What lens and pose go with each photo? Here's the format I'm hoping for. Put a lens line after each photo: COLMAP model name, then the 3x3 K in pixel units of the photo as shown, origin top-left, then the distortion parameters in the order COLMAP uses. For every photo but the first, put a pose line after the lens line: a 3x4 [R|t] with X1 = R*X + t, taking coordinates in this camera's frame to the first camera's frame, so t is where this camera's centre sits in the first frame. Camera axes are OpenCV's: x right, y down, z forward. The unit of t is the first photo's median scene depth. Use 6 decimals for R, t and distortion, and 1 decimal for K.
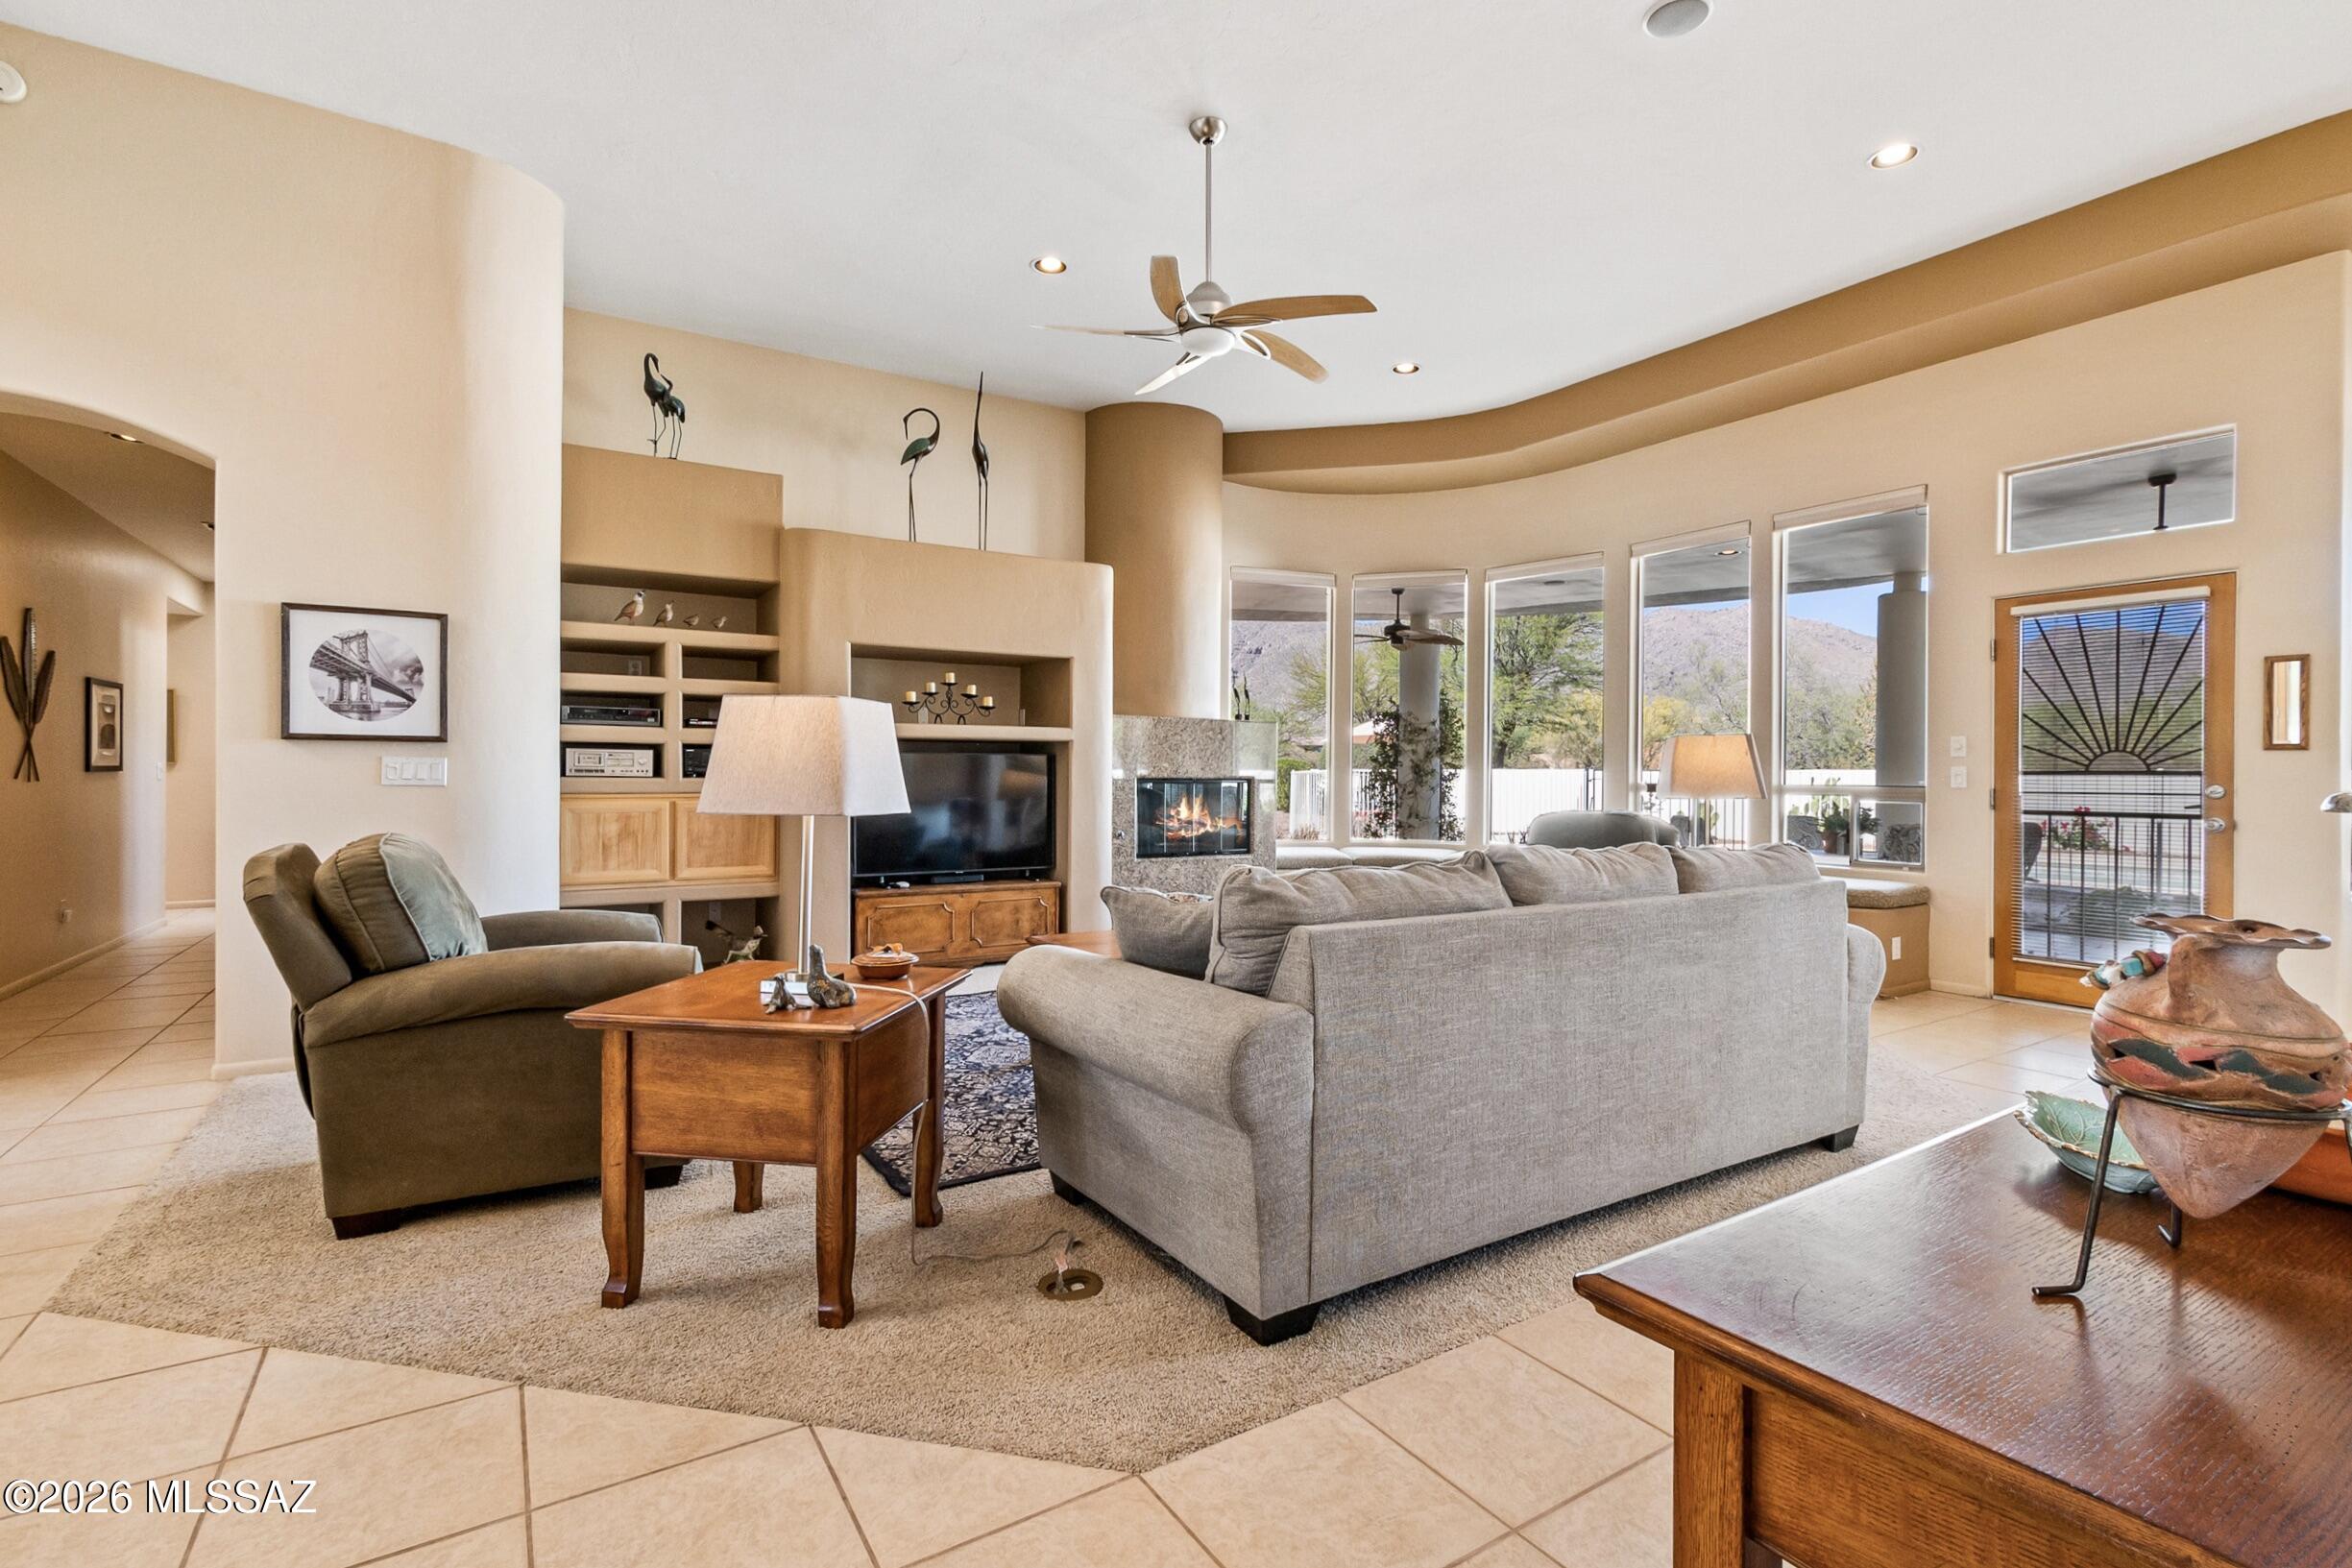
lens RADIAL K [[1066.6, 0, 1185.6], [0, 1066.6, 772.0], [0, 0, 1]] dist [0.000610, -0.000061]
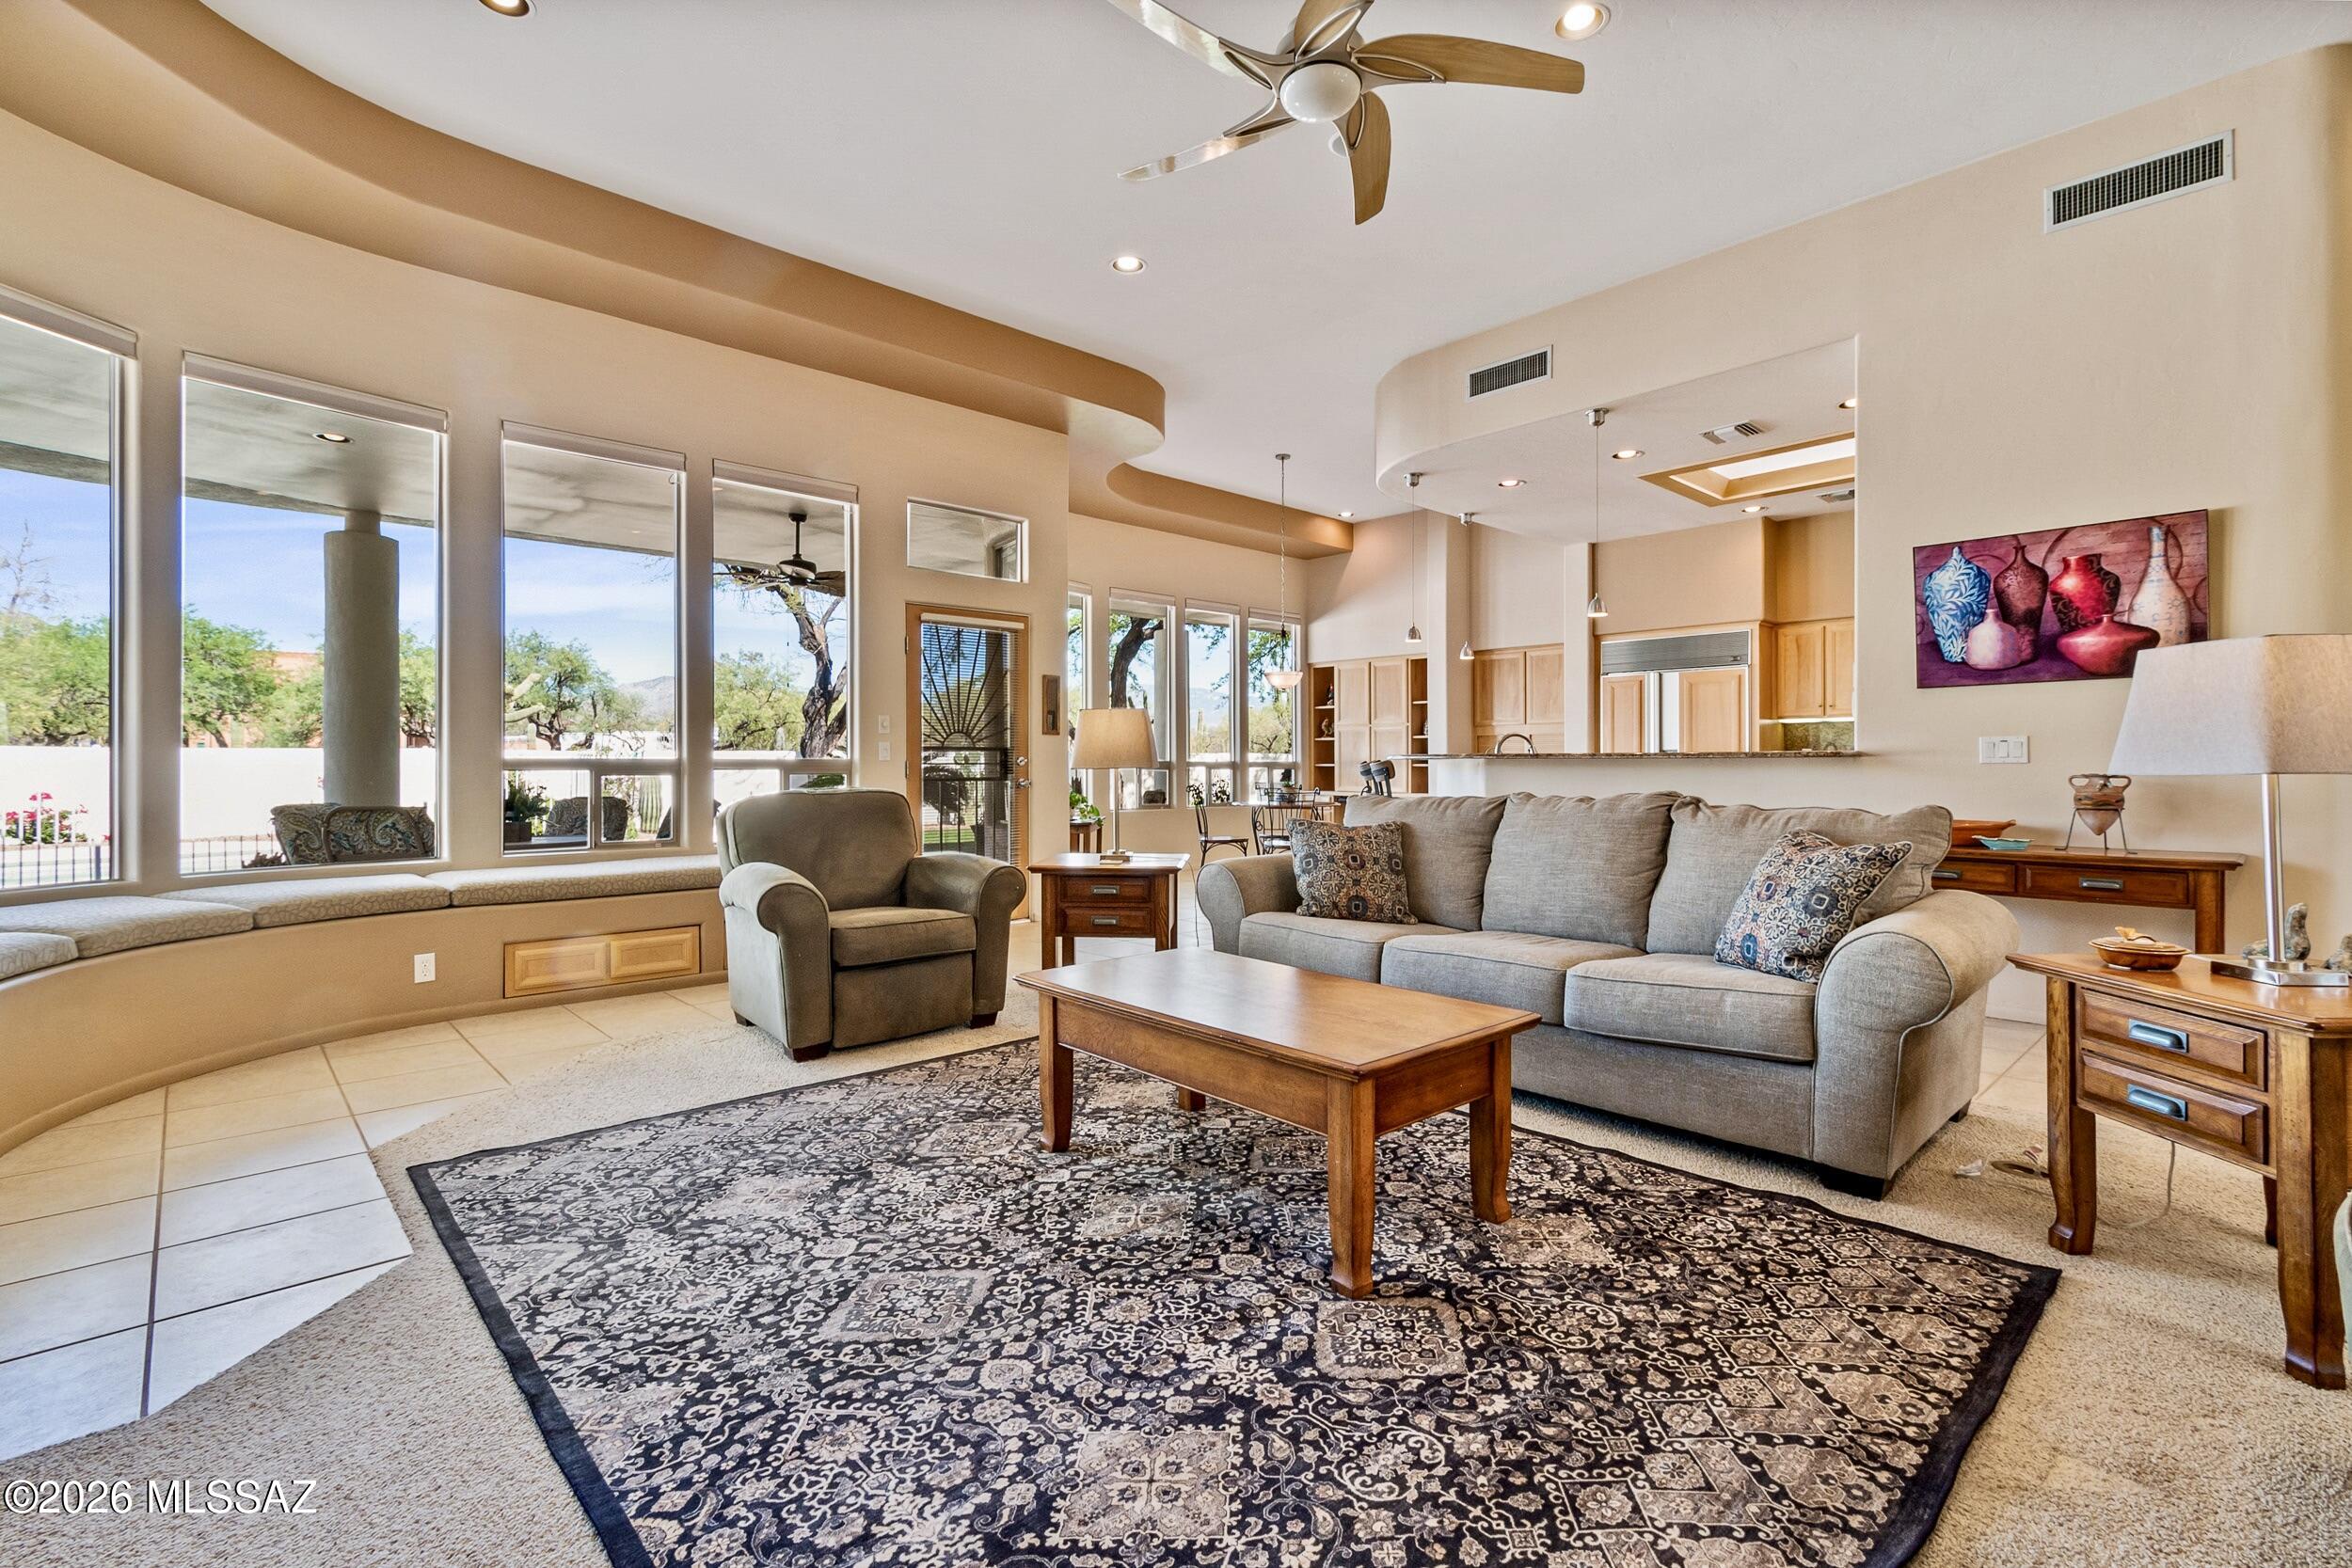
lens RADIAL K [[1066.6, 0, 1185.6], [0, 1066.6, 772.0], [0, 0, 1]] dist [0.000610, -0.000061]
pose [[-0.181625, -0.009647, 0.983321, -0.676936], [-0.001064, 0.999953, 0.009613, 0.023192], [-0.983367, 0.000700, -0.181627, 1.318959]]
